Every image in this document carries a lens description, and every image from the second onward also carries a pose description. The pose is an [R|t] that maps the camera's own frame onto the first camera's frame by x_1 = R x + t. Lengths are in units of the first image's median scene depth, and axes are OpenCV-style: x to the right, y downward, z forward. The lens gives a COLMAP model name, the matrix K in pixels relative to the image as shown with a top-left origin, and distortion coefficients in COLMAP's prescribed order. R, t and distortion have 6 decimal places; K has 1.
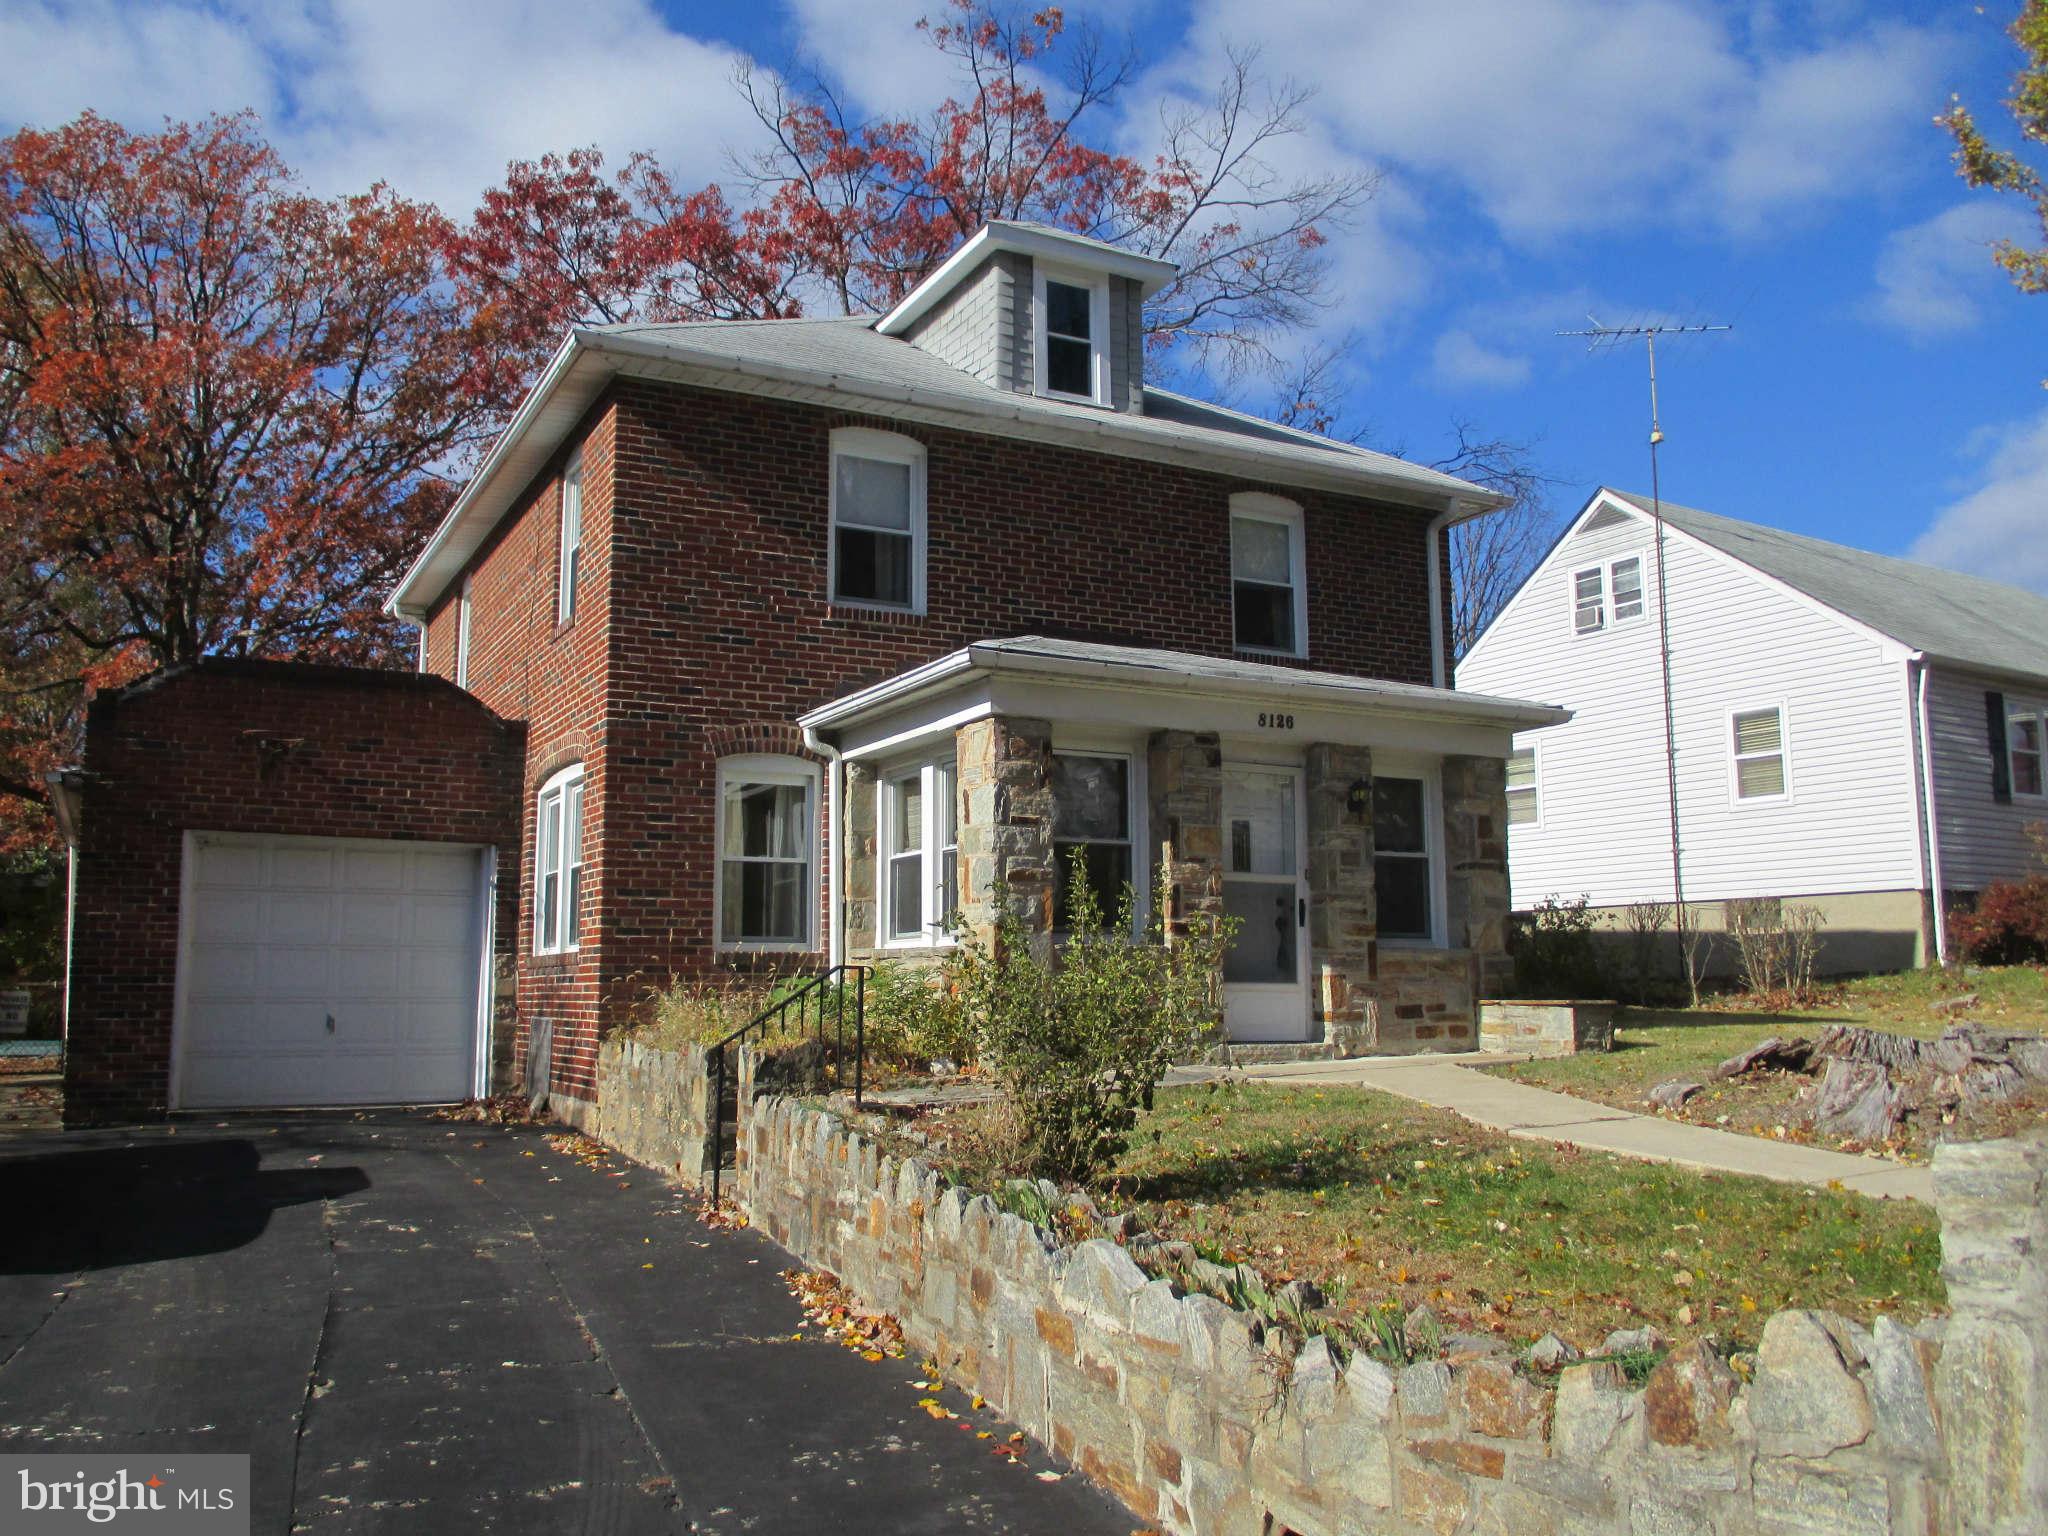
lens RADIAL K [[1710.5, 0, 1024.0], [0, 1710.5, 768.0], [0, 0, 1]] dist [-0.015161, -0.013232]
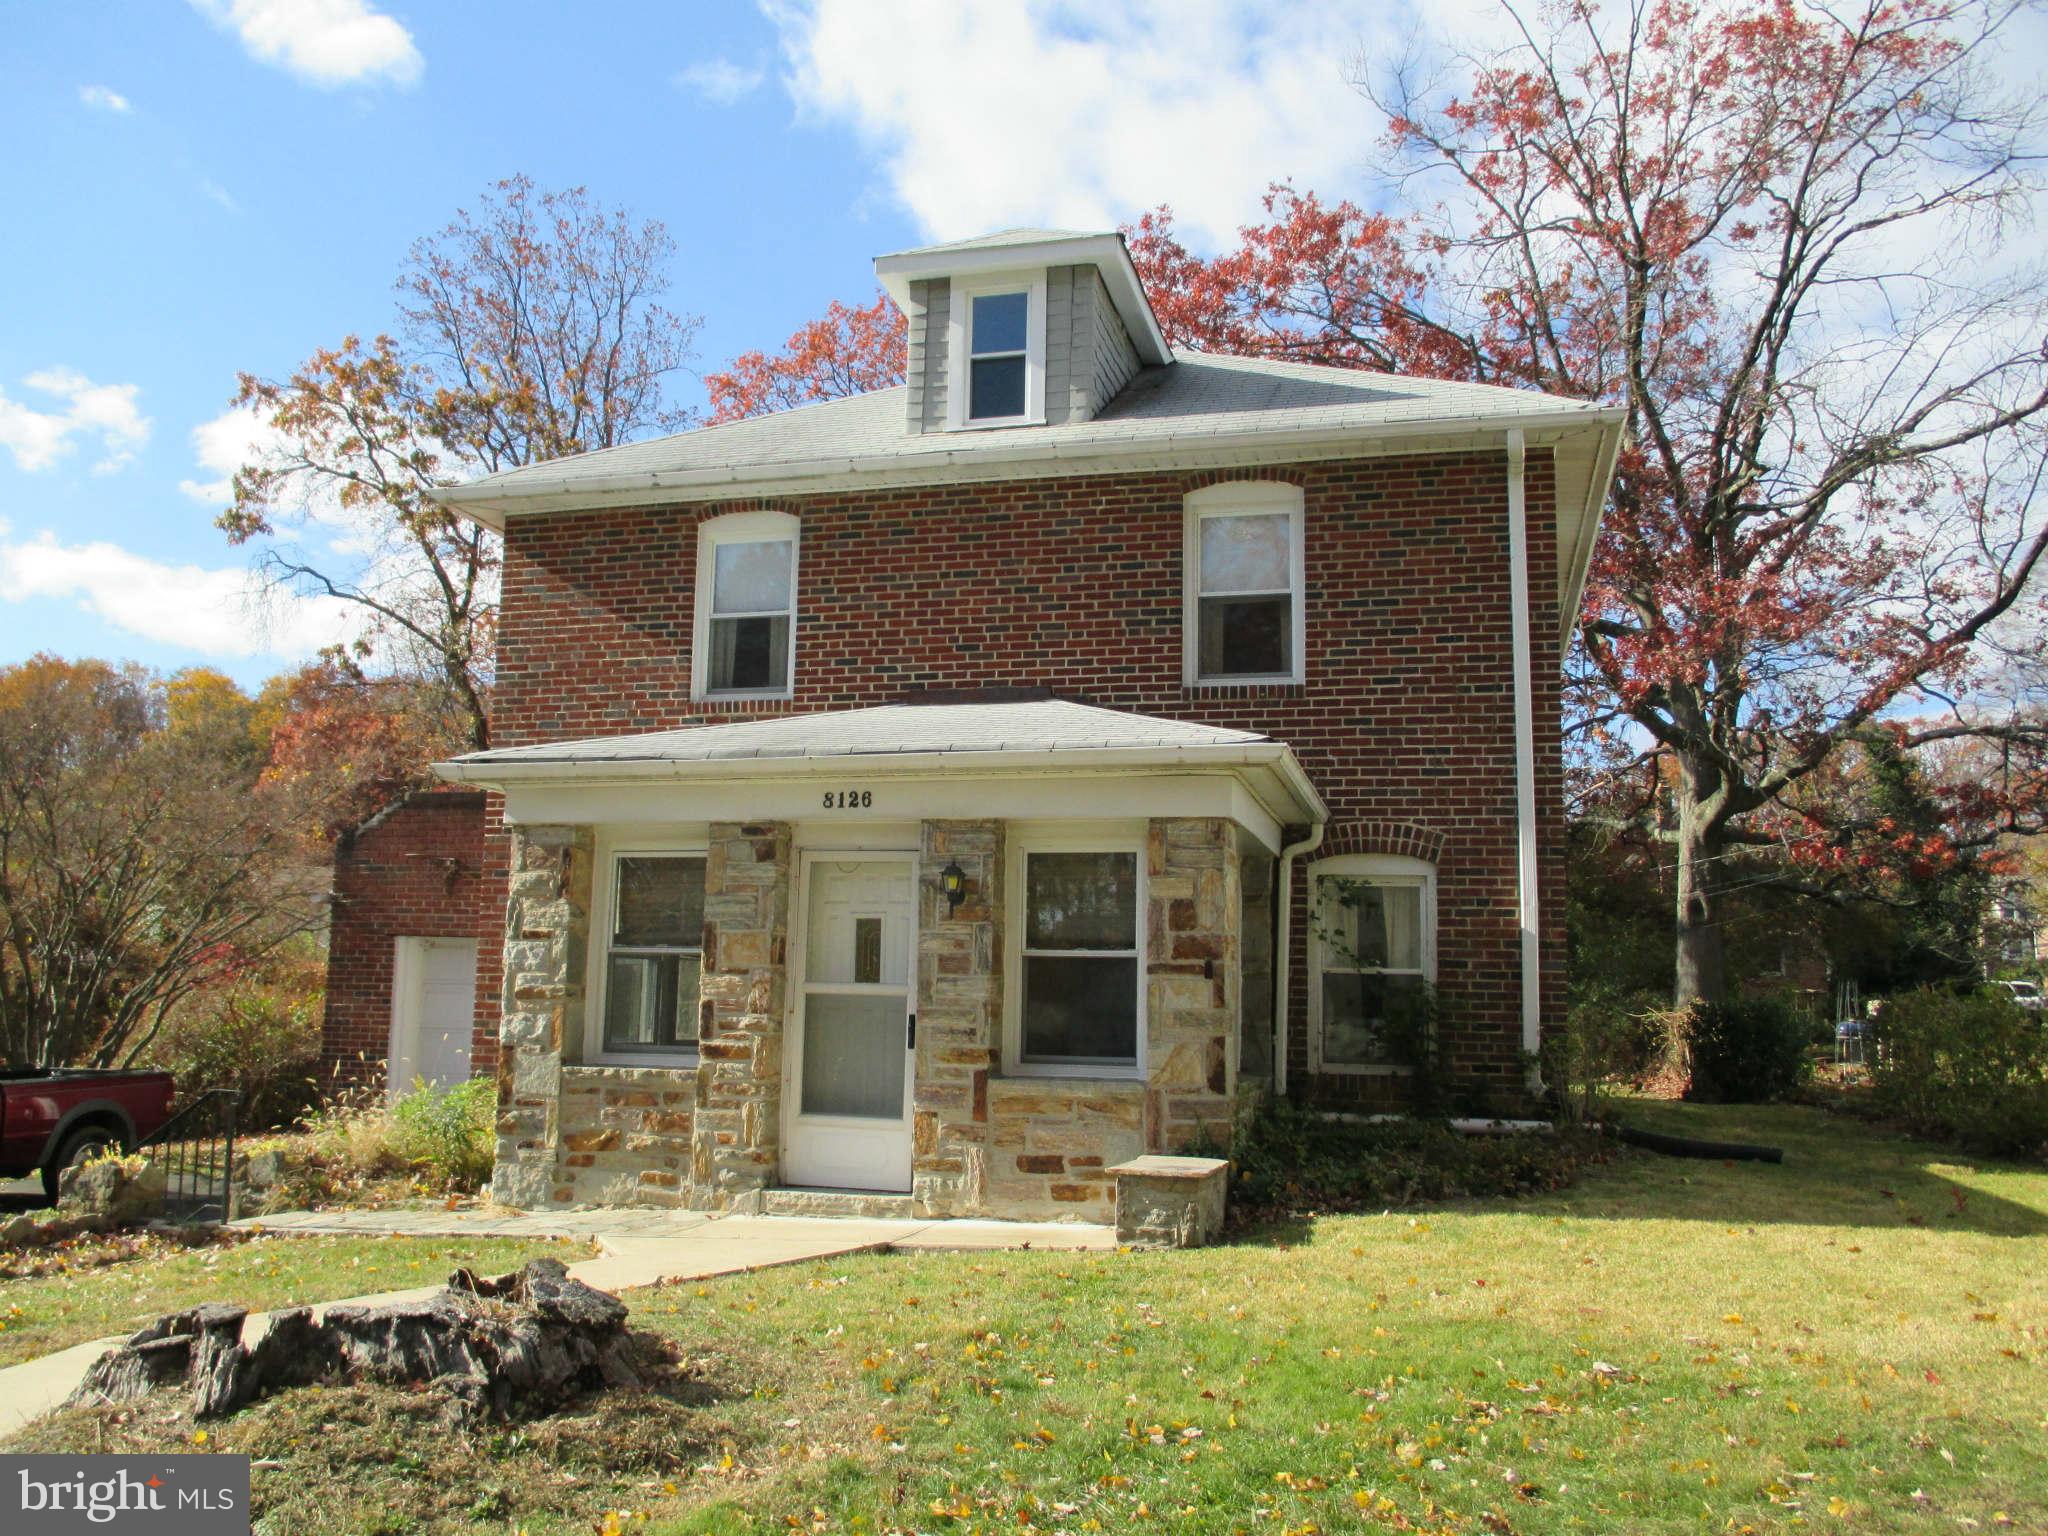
lens RADIAL K [[1719.4, 0, 1024.0], [0, 1719.4, 768.0], [0, 0, 1]] dist [-0.017881, -0.010273]
pose [[0.729321, -0.080250, -0.679449, 0.726075], [0.069794, 0.996643, -0.042797, -0.001225], [0.680603, -0.016209, 0.732473, 0.419838]]
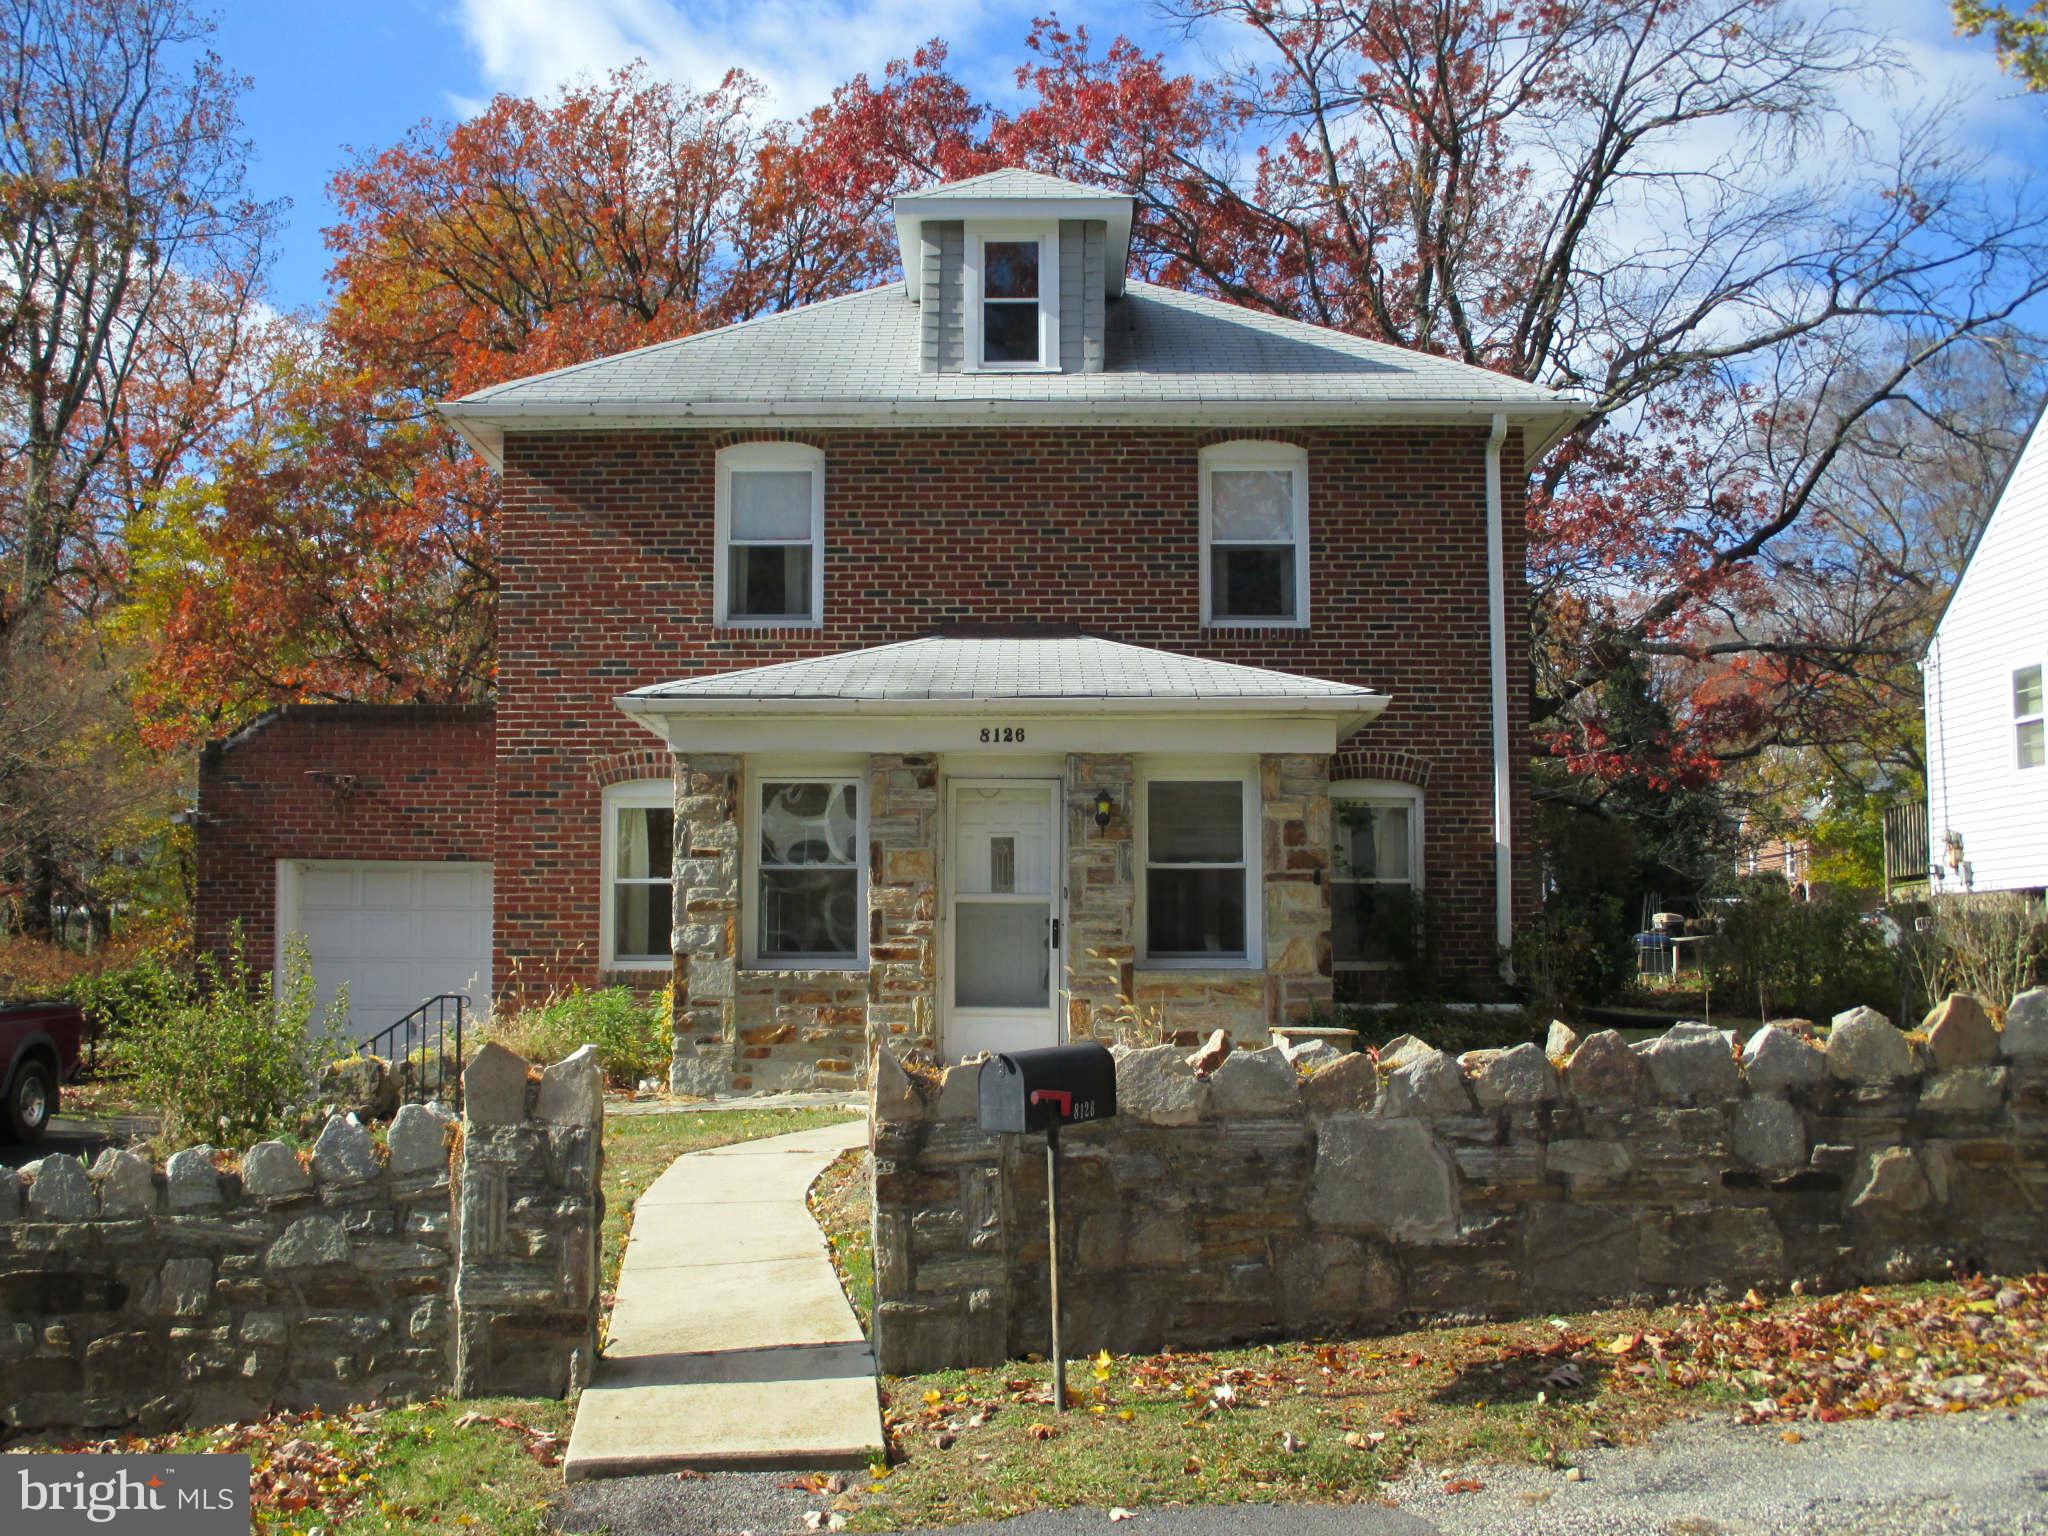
lens RADIAL K [[2331.0, 0, 1024.0], [0, 2331.0, 768.0], [0, 0, 1]] dist [-0.026725, -0.162569]
pose [[0.875913, -0.038179, -0.480957, 0.734167], [0.061053, 0.997622, 0.031996, -0.047004], [0.478591, -0.057390, 0.876160, -0.129679]]
